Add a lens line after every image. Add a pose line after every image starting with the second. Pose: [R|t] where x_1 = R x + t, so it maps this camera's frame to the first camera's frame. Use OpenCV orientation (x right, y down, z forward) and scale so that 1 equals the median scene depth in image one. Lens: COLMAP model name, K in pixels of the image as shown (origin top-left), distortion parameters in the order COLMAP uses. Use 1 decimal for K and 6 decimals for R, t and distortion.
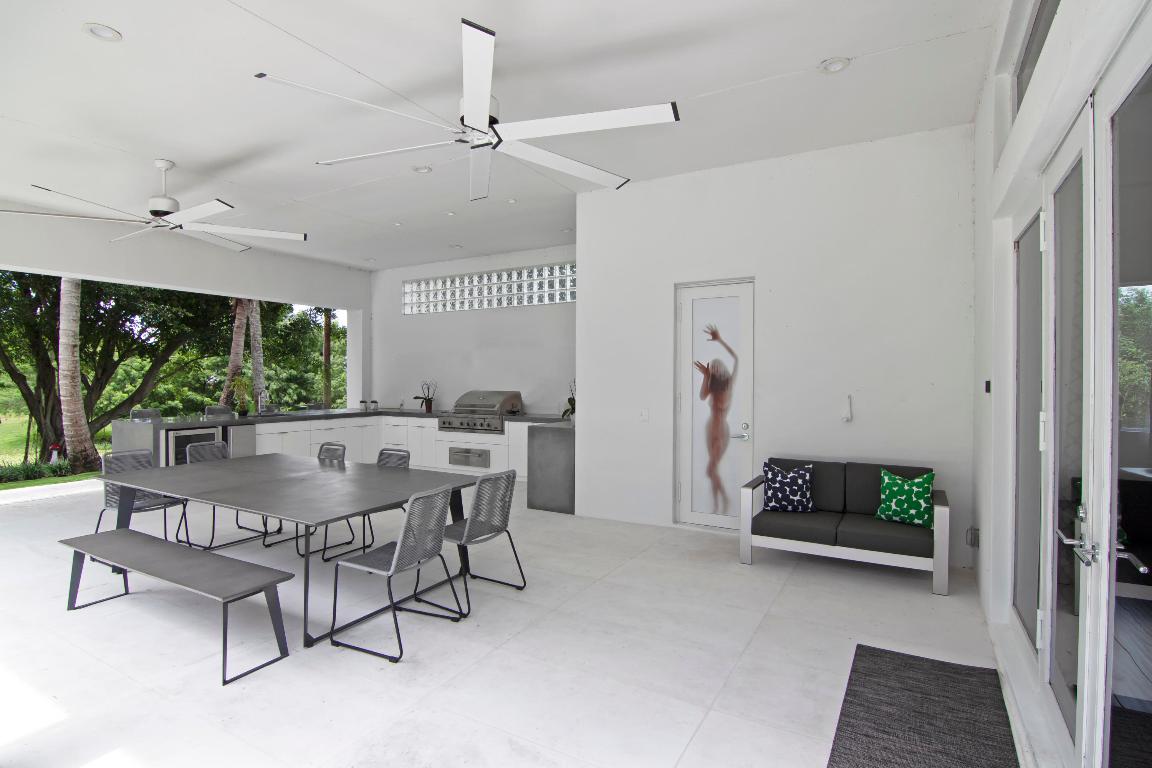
lens RADIAL K [[582.7, 0, 579.5], [0, 582.7, 381.0], [0, 0, 1]] dist [-0.001590, -0.000130]
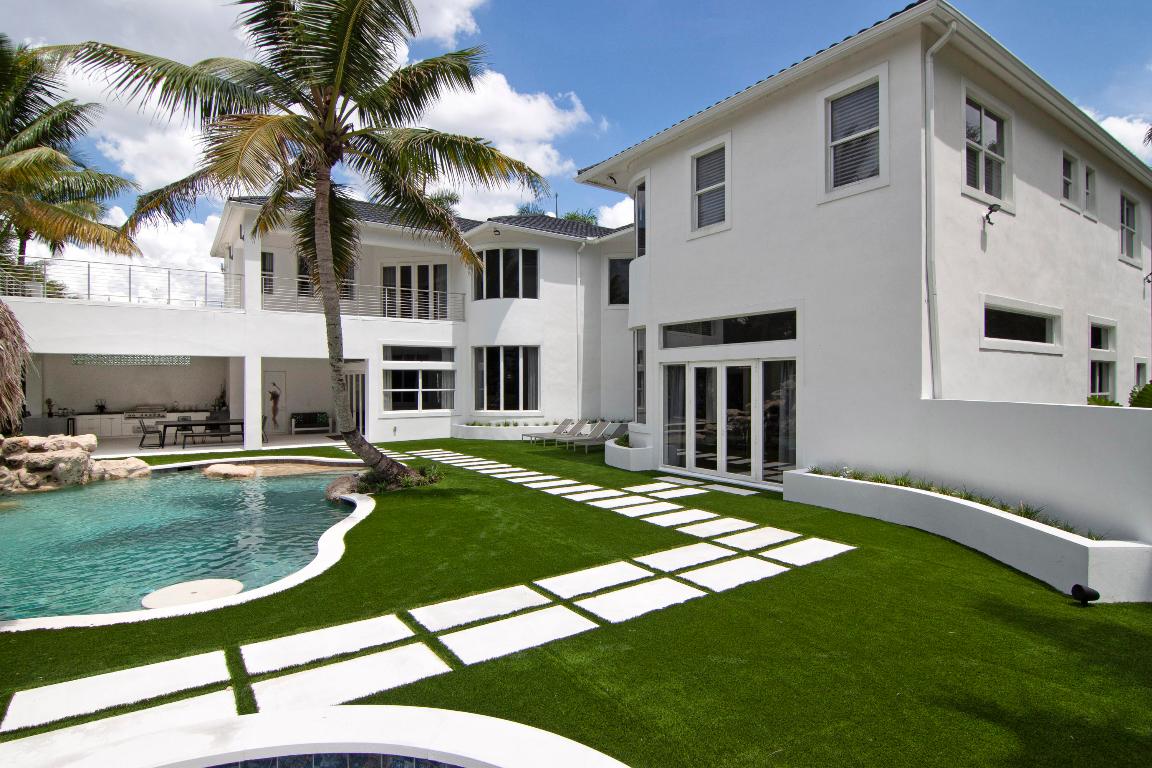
lens RADIAL K [[582.7, 0, 577.9], [0, 582.7, 382.4], [0, 0, 1]] dist [-0.001590, -0.000130]
pose [[0.421695, 0.000607, 0.906738, -2.486442], [0.009421, 0.999943, -0.005050, -0.053524], [-0.906689, 0.010672, 0.421665, -2.537846]]
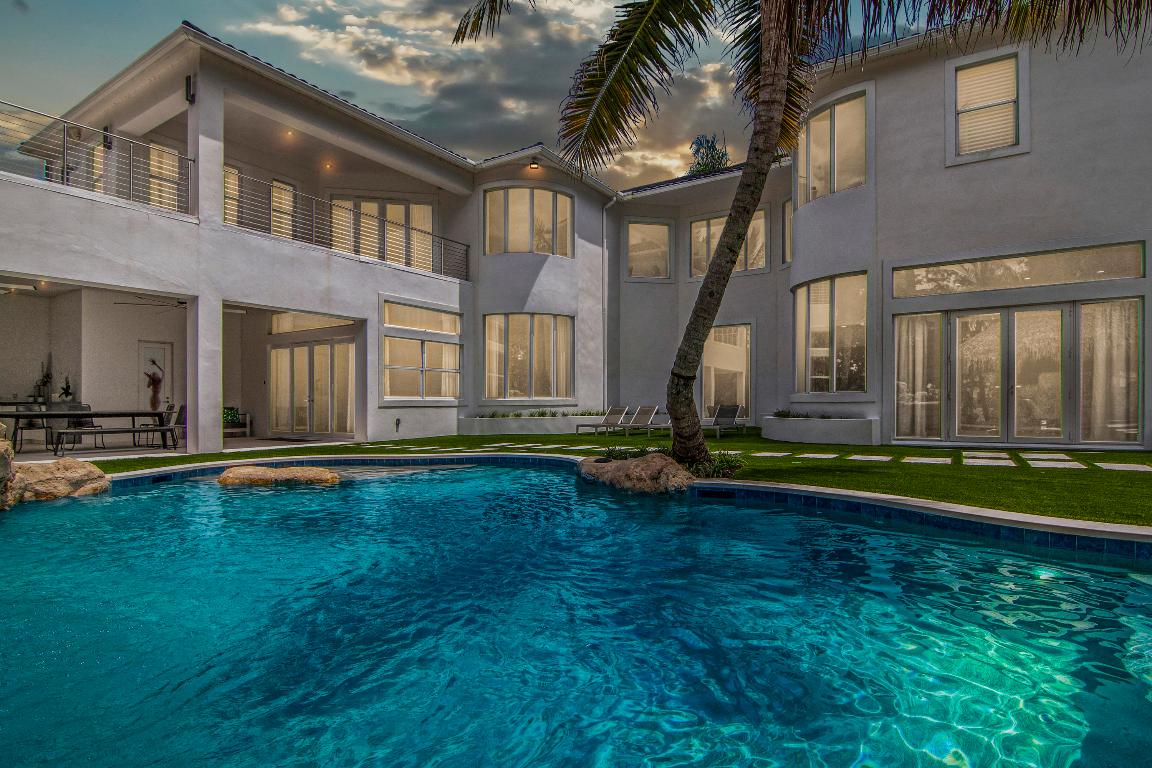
lens RADIAL K [[605.6, 0, 584.5], [0, 605.6, 406.6], [0, 0, 1]] dist [-0.006949, -0.000072]
pose [[0.045753, -0.004463, 0.998943, -2.297868], [0.015840, 0.999868, 0.003742, 0.131960], [-0.998827, 0.015652, 0.045817, -0.982568]]
